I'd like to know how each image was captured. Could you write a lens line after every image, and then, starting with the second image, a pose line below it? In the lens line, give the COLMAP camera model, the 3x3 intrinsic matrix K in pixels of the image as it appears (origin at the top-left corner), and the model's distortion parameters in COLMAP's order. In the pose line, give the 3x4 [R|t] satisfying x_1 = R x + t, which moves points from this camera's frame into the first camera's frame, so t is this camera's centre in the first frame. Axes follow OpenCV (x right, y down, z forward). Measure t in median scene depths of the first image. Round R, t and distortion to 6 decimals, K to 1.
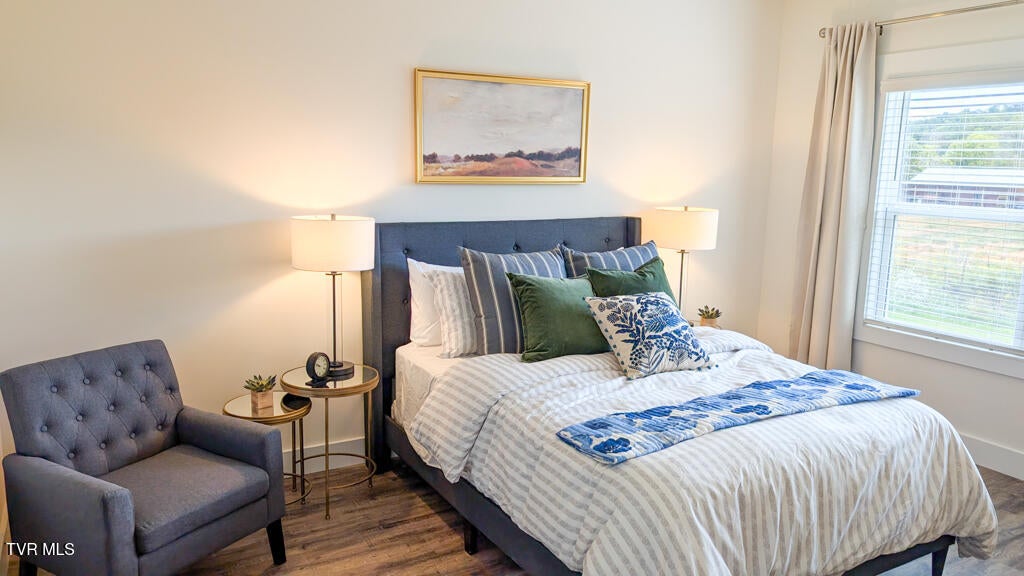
lens RADIAL K [[740.2, 0, 514.7], [0, 740.2, 294.1], [0, 0, 1]] dist [0.038601, -0.050043]
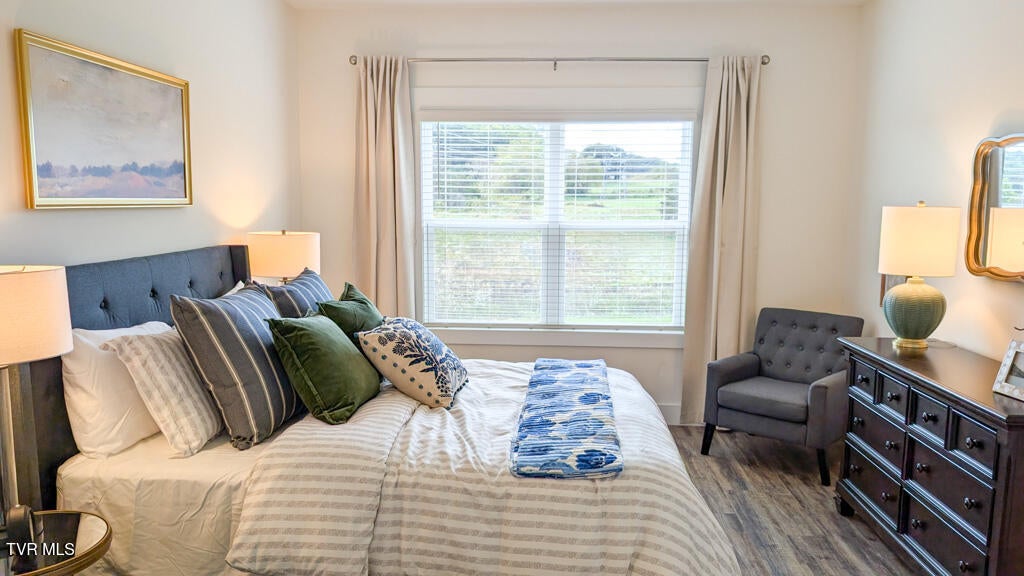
lens RADIAL K [[740.2, 0, 514.7], [0, 740.2, 294.1], [0, 0, 1]] dist [0.038601, -0.050043]
pose [[0.554309, -0.118758, 0.823795, -0.430845], [0.150027, 0.987812, 0.041454, -0.041676], [-0.818677, 0.100613, 0.565371, 0.306354]]
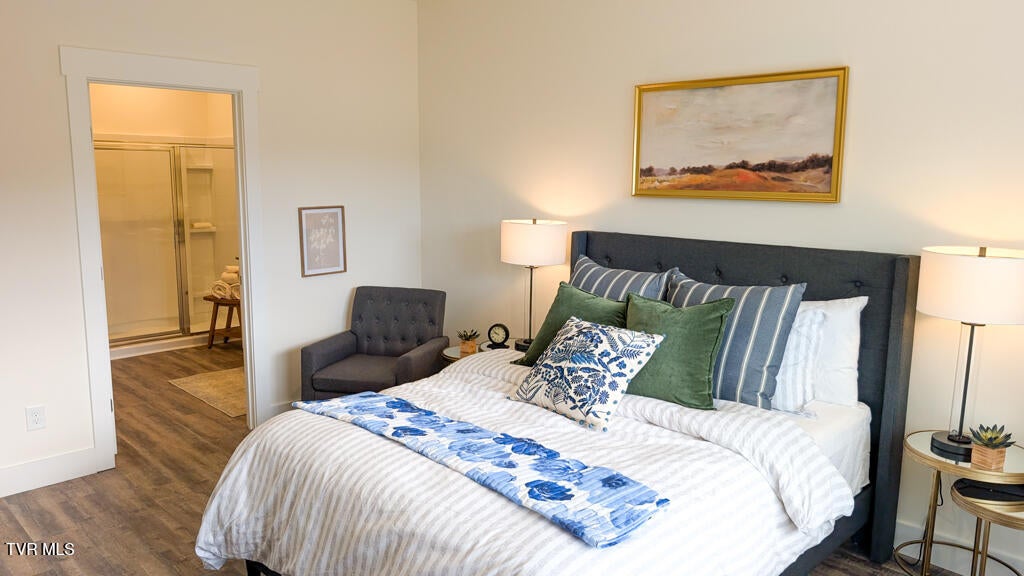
lens RADIAL K [[740.2, 0, 514.7], [0, 740.2, 294.1], [0, 0, 1]] dist [0.038601, -0.050043]
pose [[0.259214, 0.140185, -0.955592, 0.818106], [-0.176693, 0.979595, 0.095777, -0.084322], [0.949520, 0.144019, 0.278694, 0.568037]]
